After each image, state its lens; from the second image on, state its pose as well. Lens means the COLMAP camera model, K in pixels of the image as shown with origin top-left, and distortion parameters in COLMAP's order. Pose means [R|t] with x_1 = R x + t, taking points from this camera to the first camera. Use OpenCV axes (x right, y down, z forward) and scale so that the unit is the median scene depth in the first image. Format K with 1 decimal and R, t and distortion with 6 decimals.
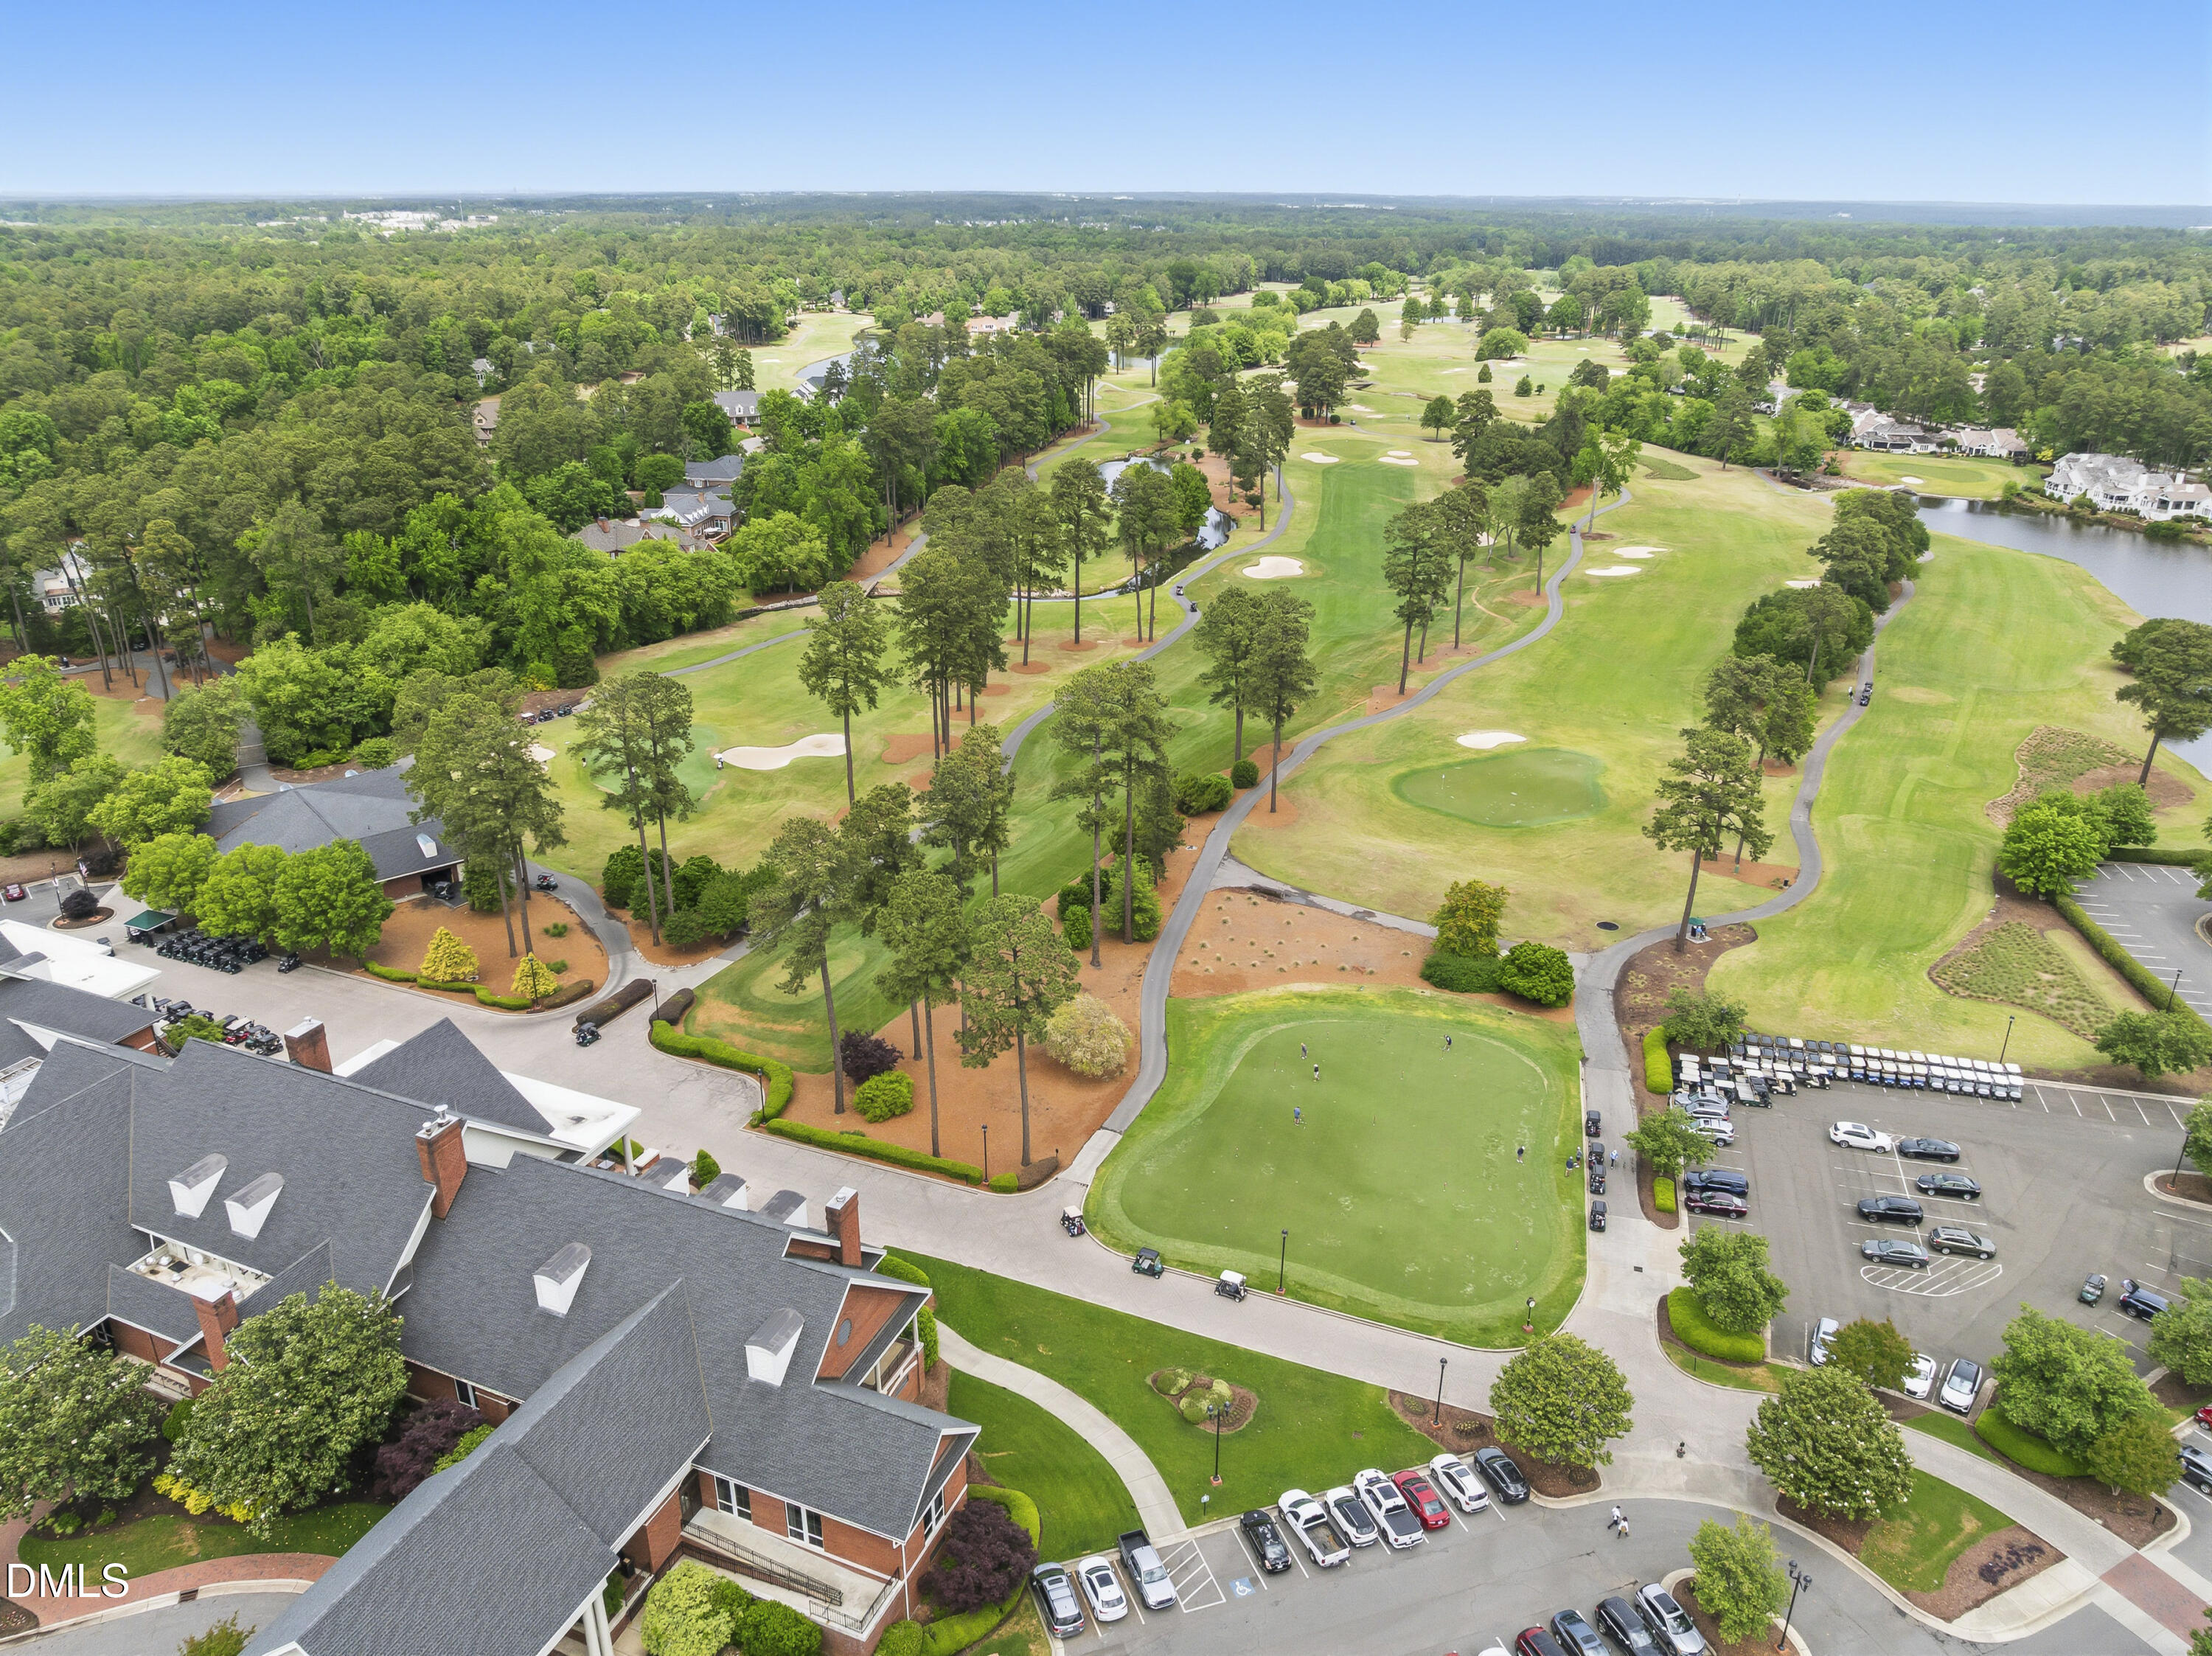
lens RADIAL K [[1550.7, 0, 1096.8], [0, 1550.7, 854.4], [0, 0, 1]] dist [-0.056503, 0.039867]
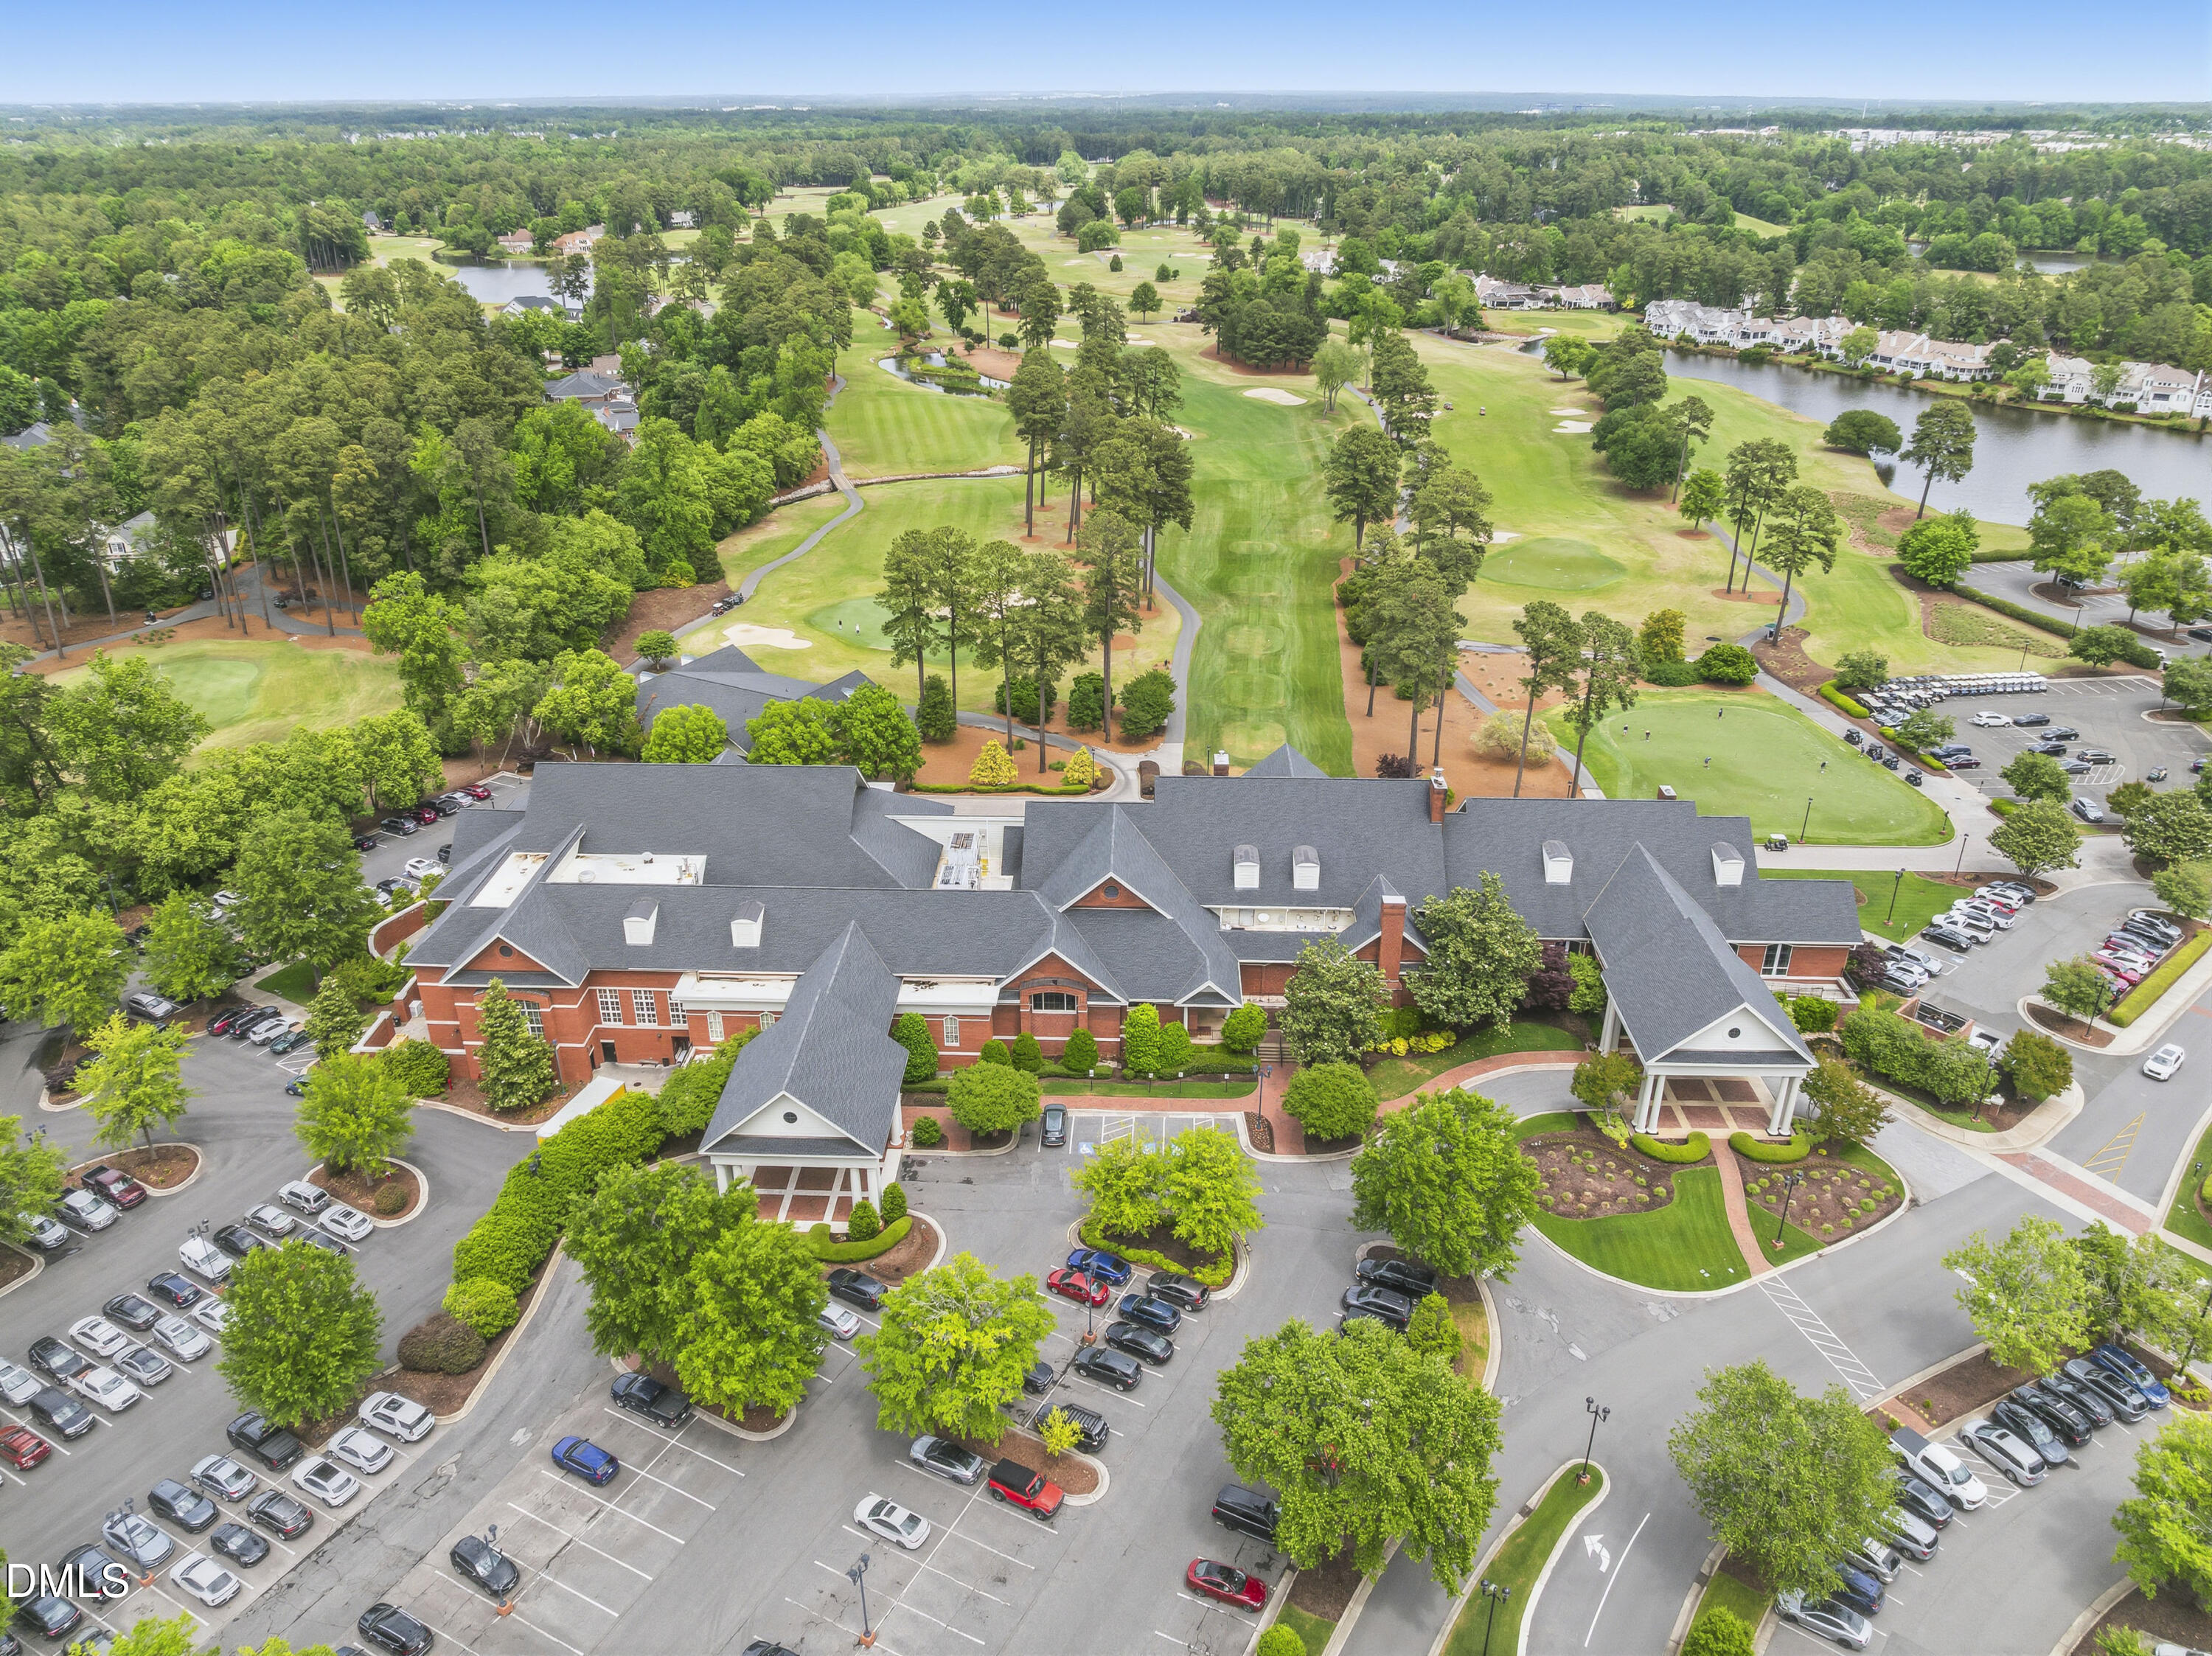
lens RADIAL K [[1550.7, 0, 1096.8], [0, 1550.7, 854.4], [0, 0, 1]] dist [-0.056503, 0.039867]
pose [[0.933444, -0.165407, 0.318314, -0.279356], [0.147602, 0.985851, 0.079444, 0.019186], [-0.326950, -0.027173, 0.944651, -0.058431]]
